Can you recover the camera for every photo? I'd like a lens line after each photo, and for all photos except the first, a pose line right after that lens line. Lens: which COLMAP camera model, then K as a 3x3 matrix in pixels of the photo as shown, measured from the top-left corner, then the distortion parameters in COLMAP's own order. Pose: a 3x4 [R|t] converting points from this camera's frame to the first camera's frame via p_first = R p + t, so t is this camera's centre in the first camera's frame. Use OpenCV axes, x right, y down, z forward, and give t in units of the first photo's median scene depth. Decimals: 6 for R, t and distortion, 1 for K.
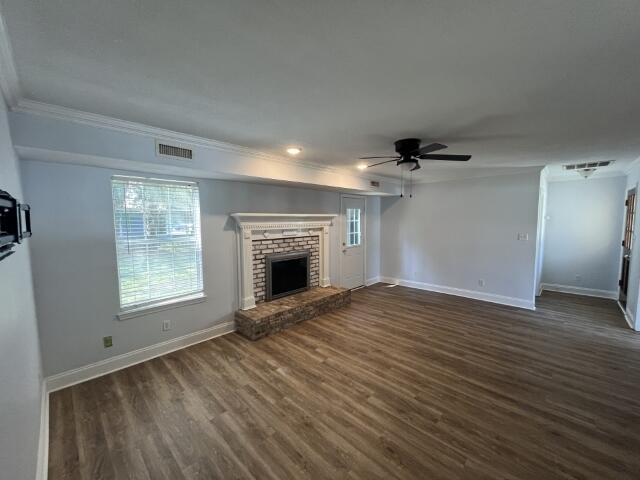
lens RADIAL K [[258.9, 0, 319.3], [0, 258.9, 240.4], [0, 0, 1]] dist [-0.002473, -0.000028]
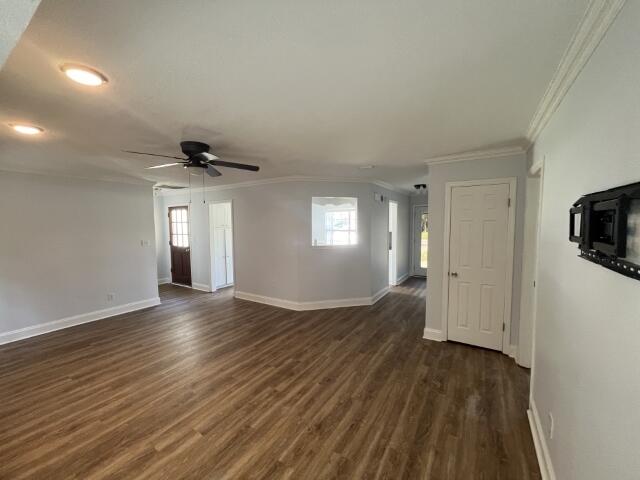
lens RADIAL K [[258.9, 0, 318.8], [0, 258.9, 239.9], [0, 0, 1]] dist [-0.002473, -0.000028]
pose [[-0.206198, -0.054379, 0.976998, -0.529588], [0.090123, 0.993155, 0.074299, -0.049887], [-0.974351, 0.103370, -0.199886, 0.598106]]
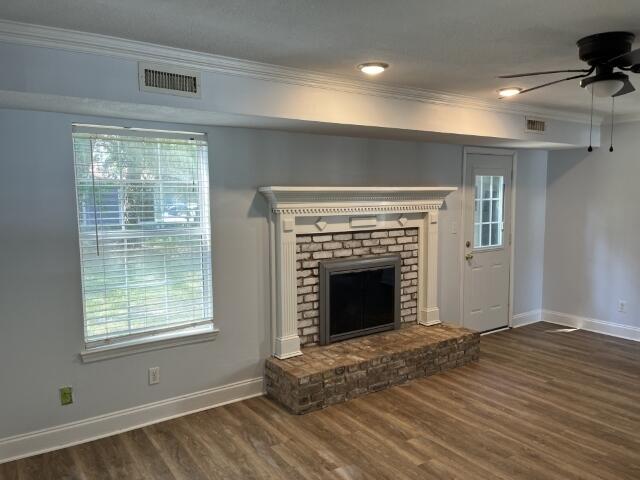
lens RADIAL K [[484.3, 0, 324.6], [0, 484.3, 244.4], [0, 0, 1]] dist [0.070159, -0.091281]
pose [[0.980609, 0.018297, -0.195120, 0.005616], [-0.014690, 0.999694, 0.019920, -0.001097], [0.195425, -0.016667, 0.980577, -0.015570]]
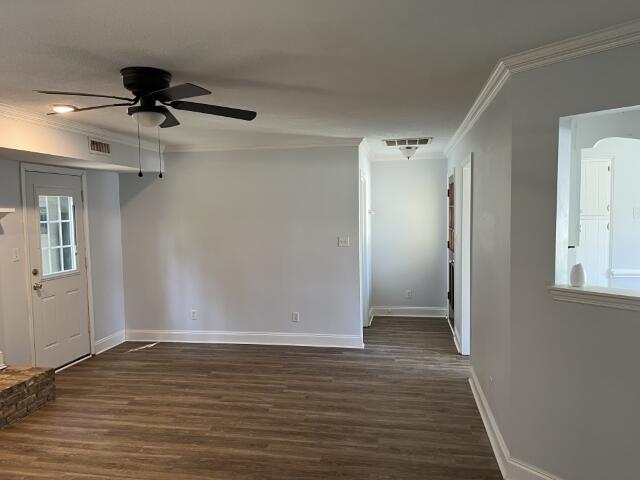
lens RADIAL K [[484.3, 0, 321.5], [0, 484.3, 245.5], [0, 0, 1]] dist [0.070159, -0.091281]
pose [[0.830012, -0.044634, 0.555956, 0.049589], [0.055195, 0.998473, -0.002242, -0.004724], [-0.555007, 0.032547, 0.831208, -0.014033]]
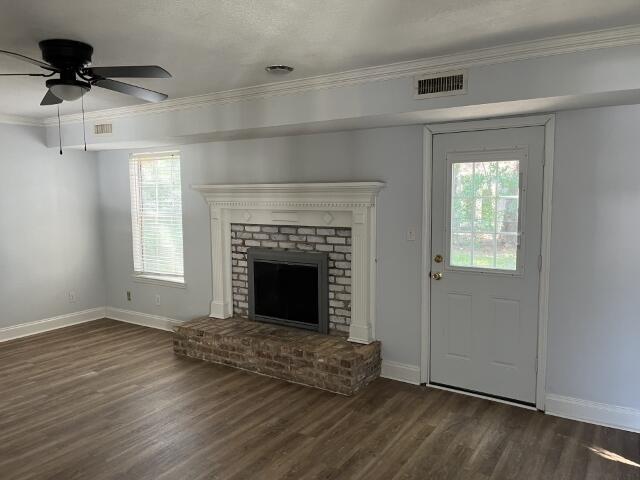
lens RADIAL K [[484.3, 0, 321.2], [0, 484.3, 242.7], [0, 0, 1]] dist [0.070159, -0.091281]
pose [[0.198490, 0.104167, -0.974552, 1.091663], [-0.076305, 0.992960, 0.090594, -0.087743], [0.977128, 0.056381, 0.205041, 1.000757]]
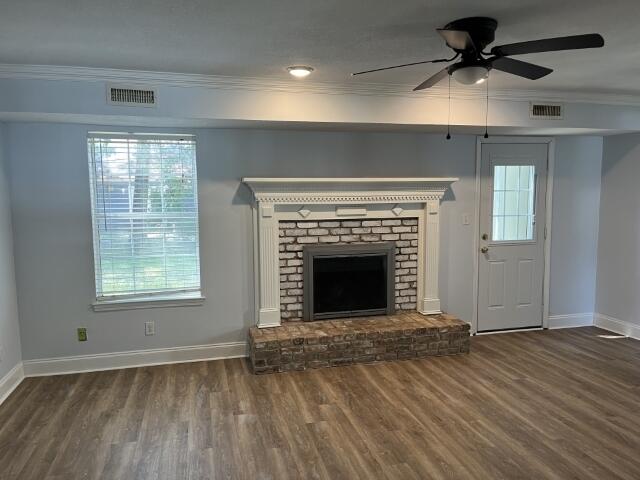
lens RADIAL K [[484.3, 0, 322.0], [0, 484.3, 243.5], [0, 0, 1]] dist [0.070159, -0.091281]
pose [[0.854941, 0.053166, -0.515993, 0.458432], [-0.040560, 0.998540, 0.035682, 0.009310], [0.517137, -0.009578, 0.855849, 0.038786]]
